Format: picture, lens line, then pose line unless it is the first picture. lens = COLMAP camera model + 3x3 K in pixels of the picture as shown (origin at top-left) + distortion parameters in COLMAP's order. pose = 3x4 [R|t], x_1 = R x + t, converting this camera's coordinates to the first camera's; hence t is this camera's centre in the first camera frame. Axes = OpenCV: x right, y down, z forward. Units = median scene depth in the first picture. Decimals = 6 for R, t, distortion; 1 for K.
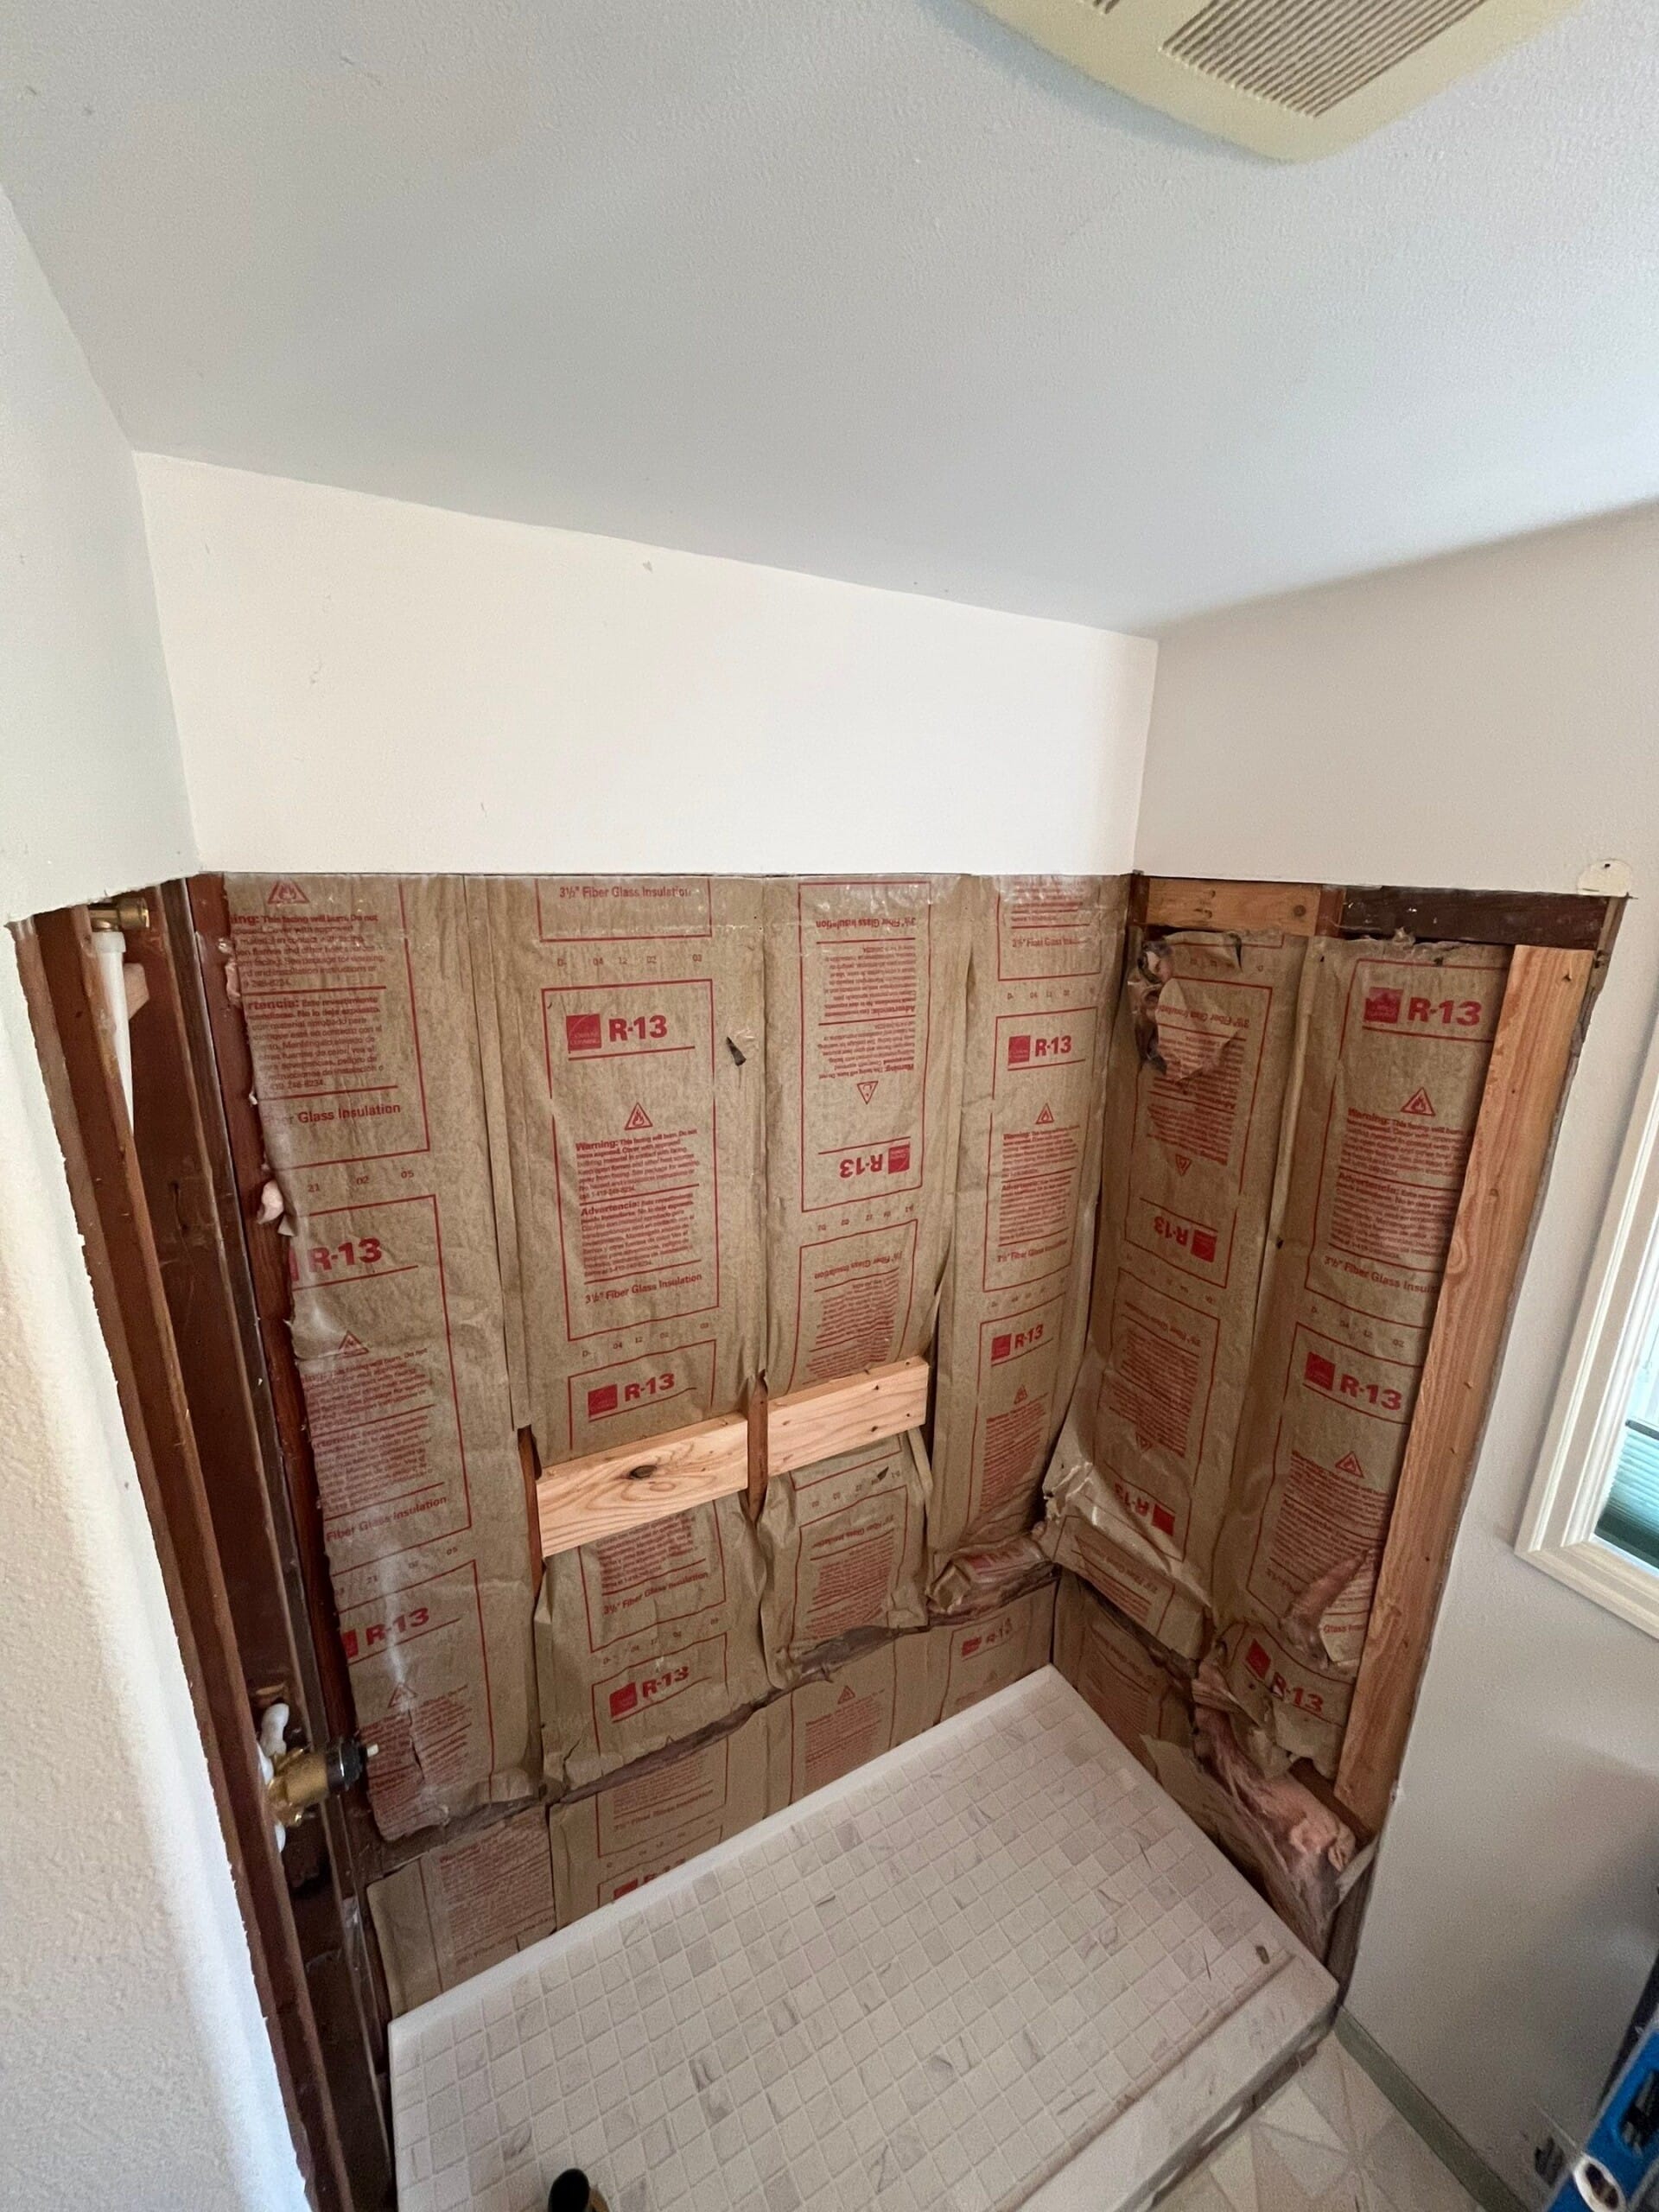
lens RADIAL K [[889.3, 0, 835.1], [0, 889.3, 1114.3], [0, 0, 1]] dist [-0.017625, 0.000168]
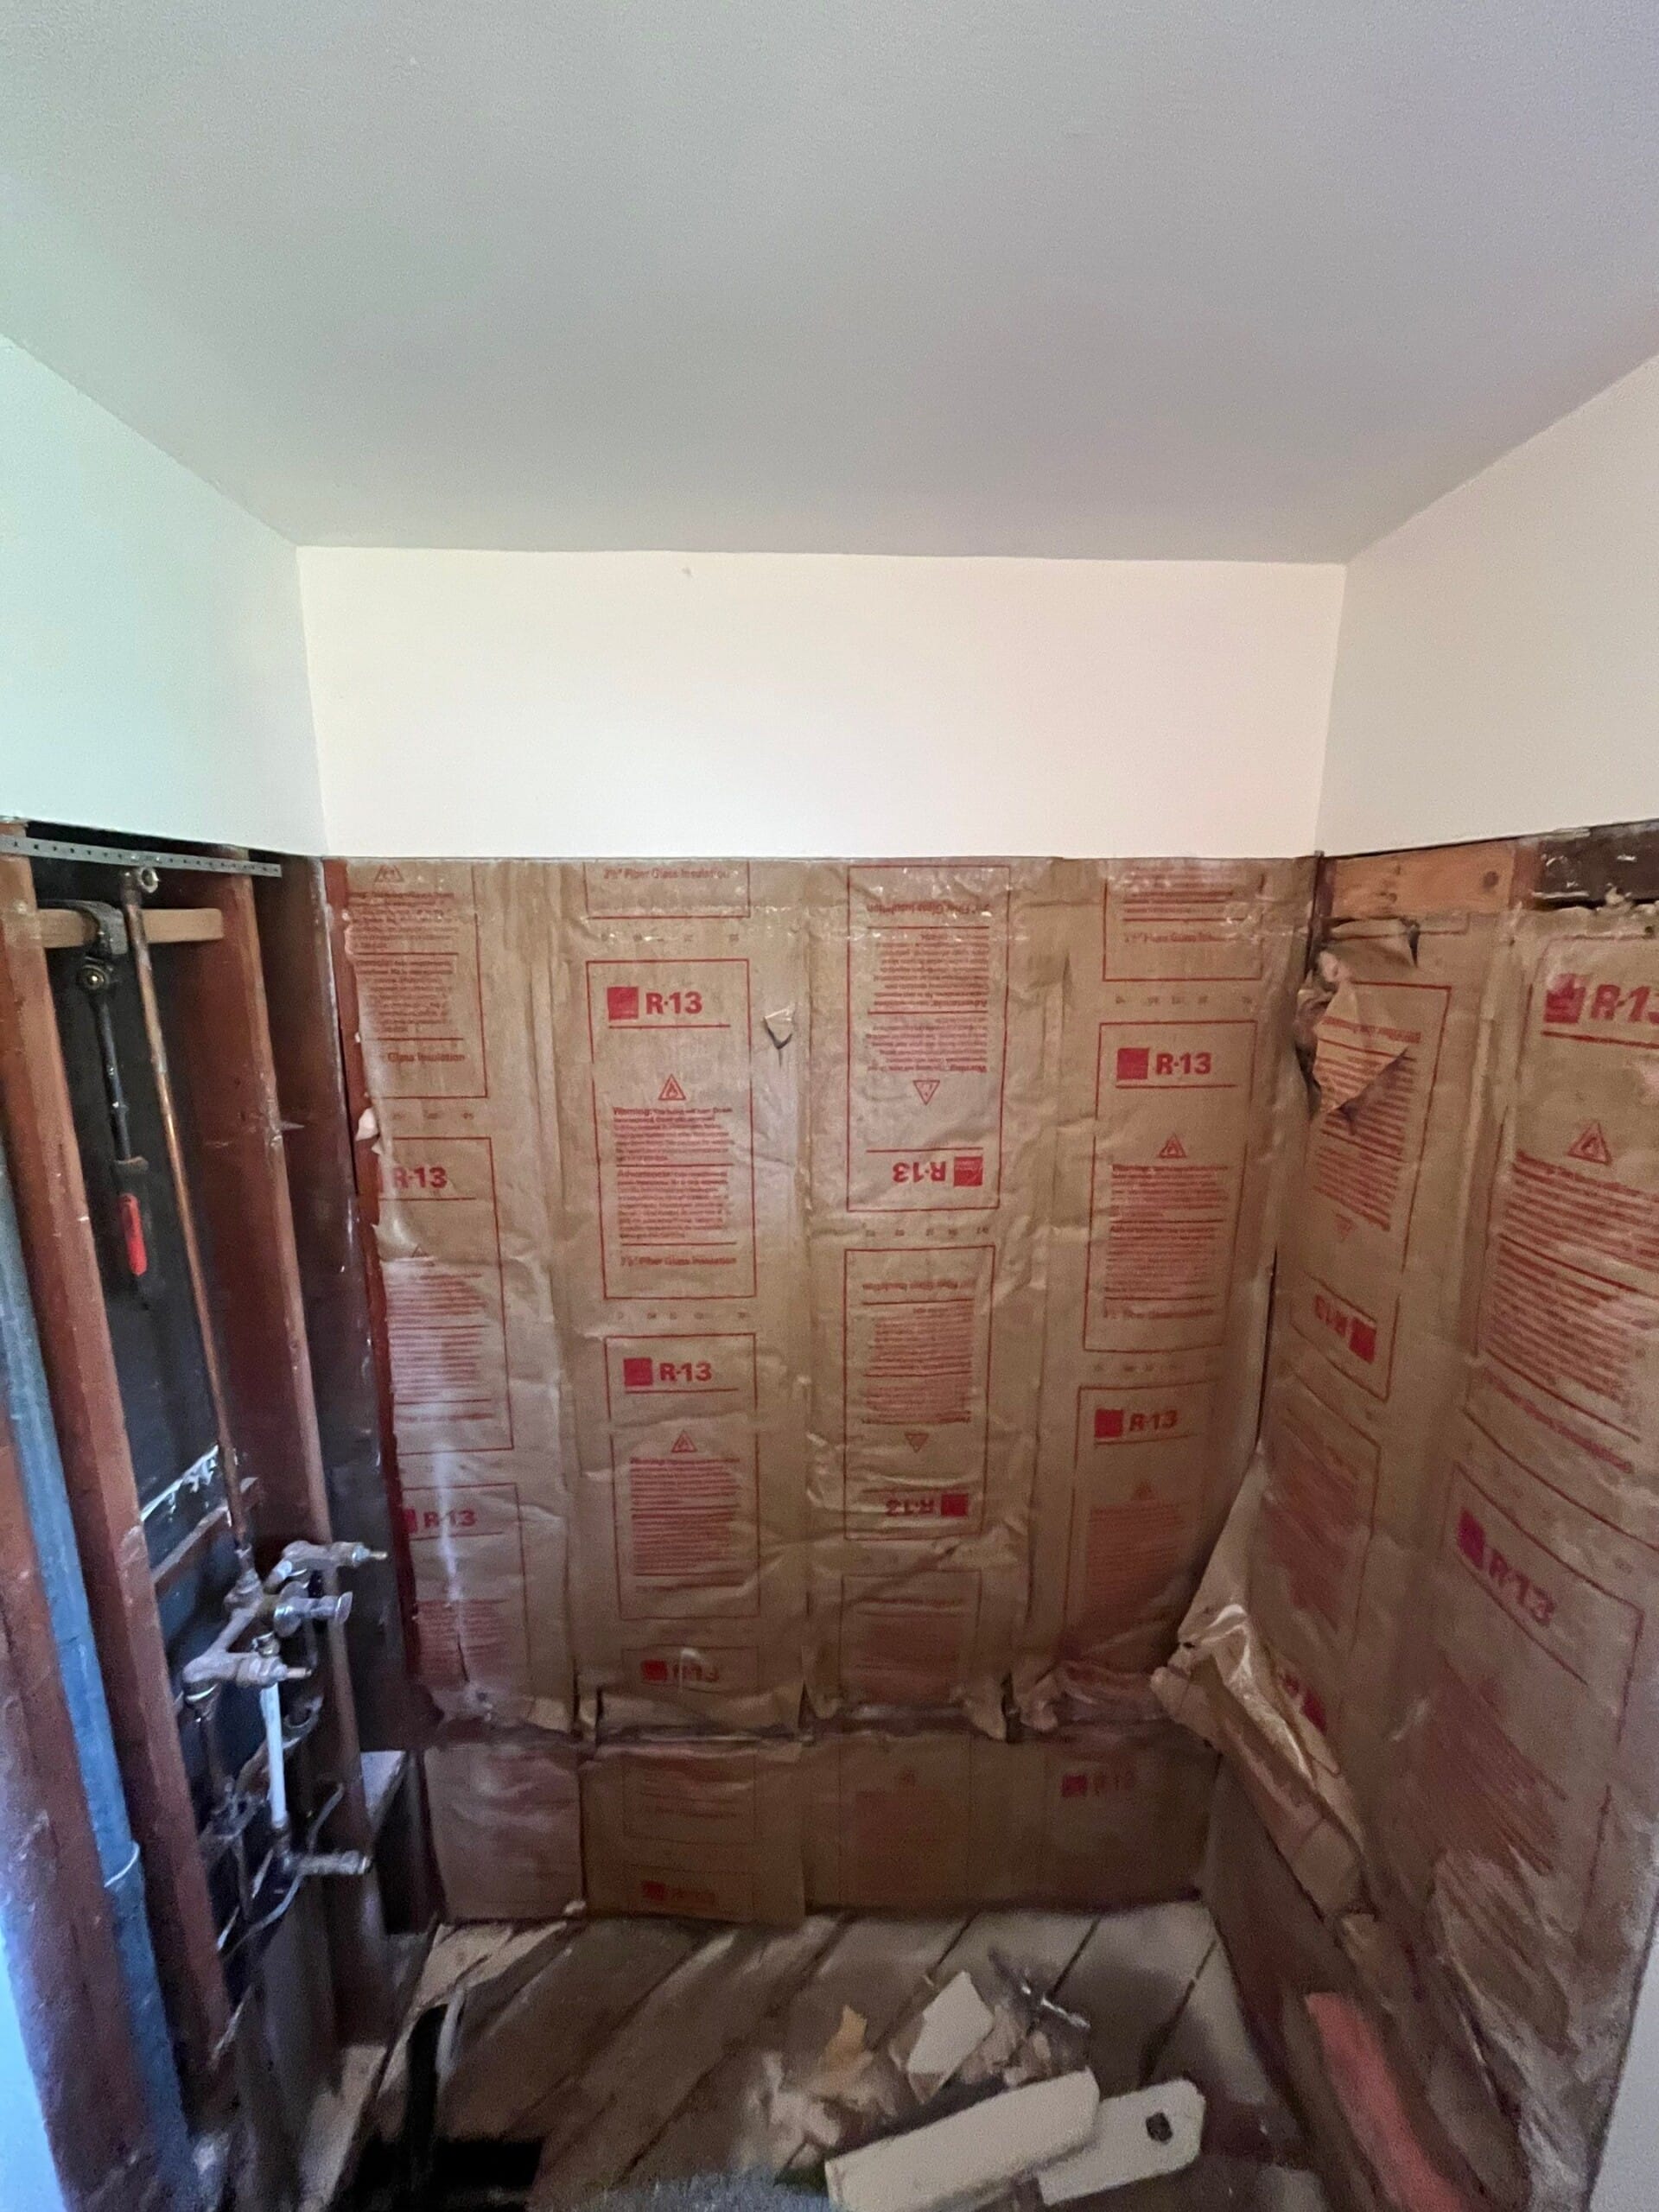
lens RADIAL K [[889.3, 0, 826.4], [0, 889.3, 1108.3], [0, 0, 1]] dist [-0.017625, 0.000168]
pose [[0.887246, 0.080655, -0.454191, 0.402540], [-0.115126, 0.992156, -0.048709, 0.052754], [0.446700, 0.095506, 0.889572, 0.148547]]
